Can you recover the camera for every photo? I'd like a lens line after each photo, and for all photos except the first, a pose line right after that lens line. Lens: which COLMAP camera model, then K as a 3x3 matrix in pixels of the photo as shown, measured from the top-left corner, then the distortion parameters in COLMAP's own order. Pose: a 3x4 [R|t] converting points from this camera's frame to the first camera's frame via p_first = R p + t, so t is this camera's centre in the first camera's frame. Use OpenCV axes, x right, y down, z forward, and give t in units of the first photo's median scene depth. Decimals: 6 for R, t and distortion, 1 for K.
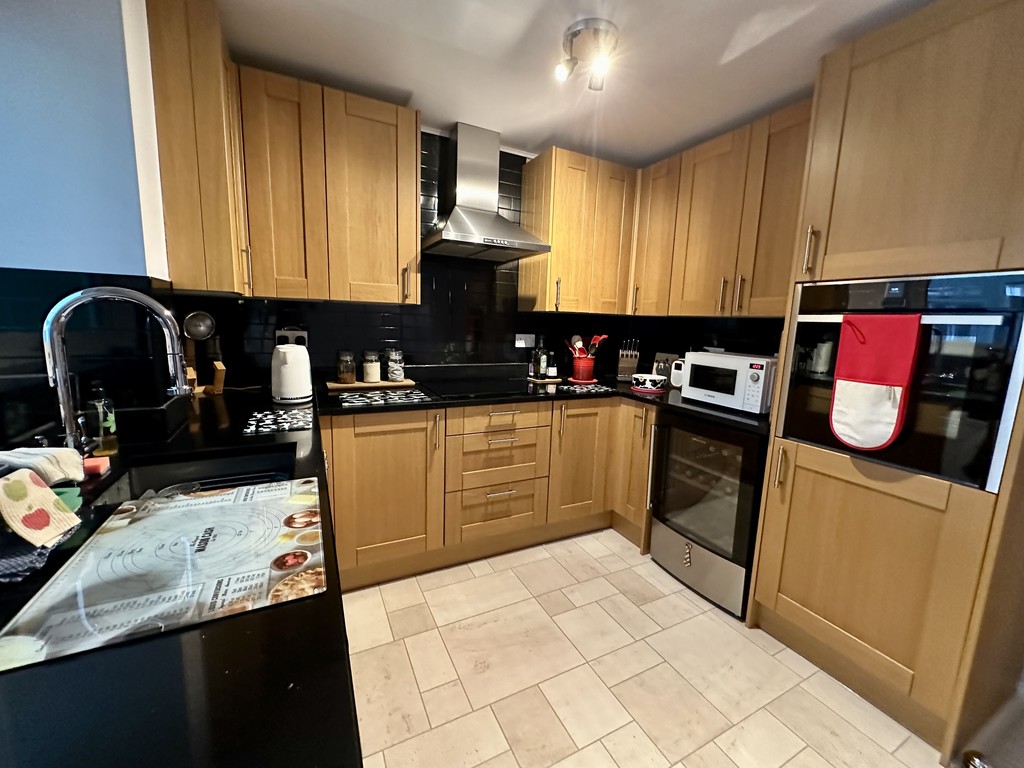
lens RADIAL K [[407.6, 0, 510.1], [0, 407.6, 381.6], [0, 0, 1]] dist [-0.003872, 0.000152]
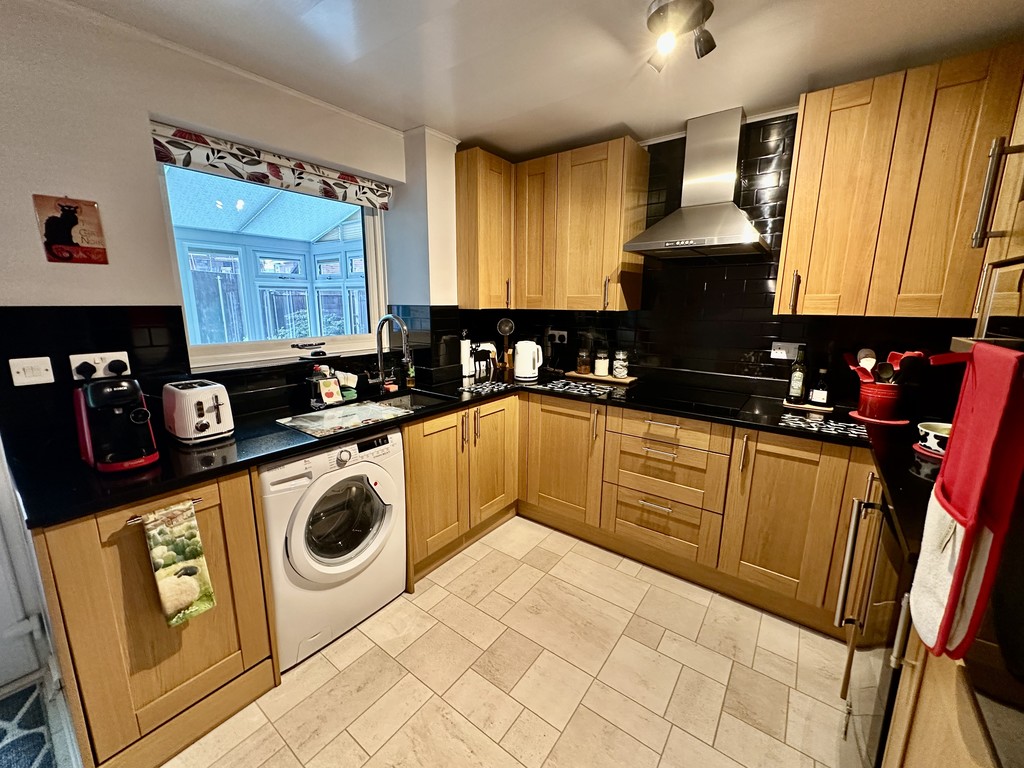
lens RADIAL K [[407.6, 0, 509.2], [0, 407.6, 381.4], [0, 0, 1]] dist [-0.003872, 0.000152]
pose [[0.445481, 0.141149, -0.884095, 0.712712], [-0.123683, 0.987728, 0.095373, -0.073817], [0.886707, 0.066861, 0.457472, 0.257766]]
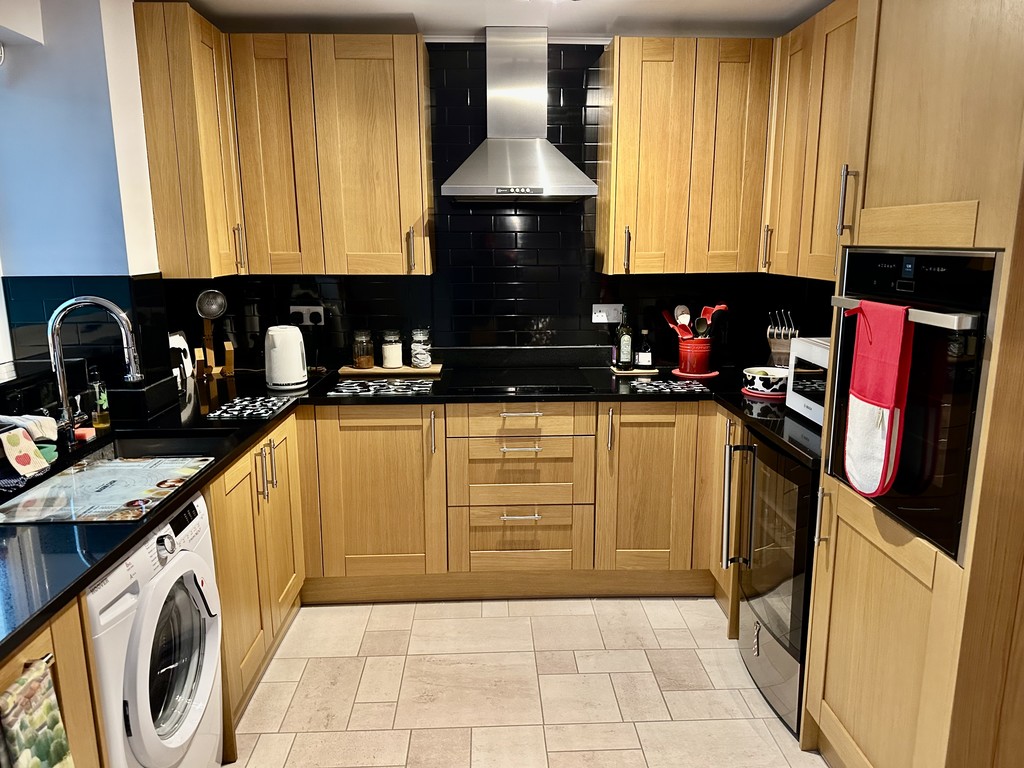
lens RADIAL K [[717.1, 0, 516.9], [0, 717.1, 390.1], [0, 0, 1]] dist [0.066708, -0.089953]
pose [[0.912047, 0.047116, -0.407369, 0.575274], [-0.026992, 0.998121, 0.055010, -0.046658], [0.409196, -0.039176, 0.911605, -0.261502]]
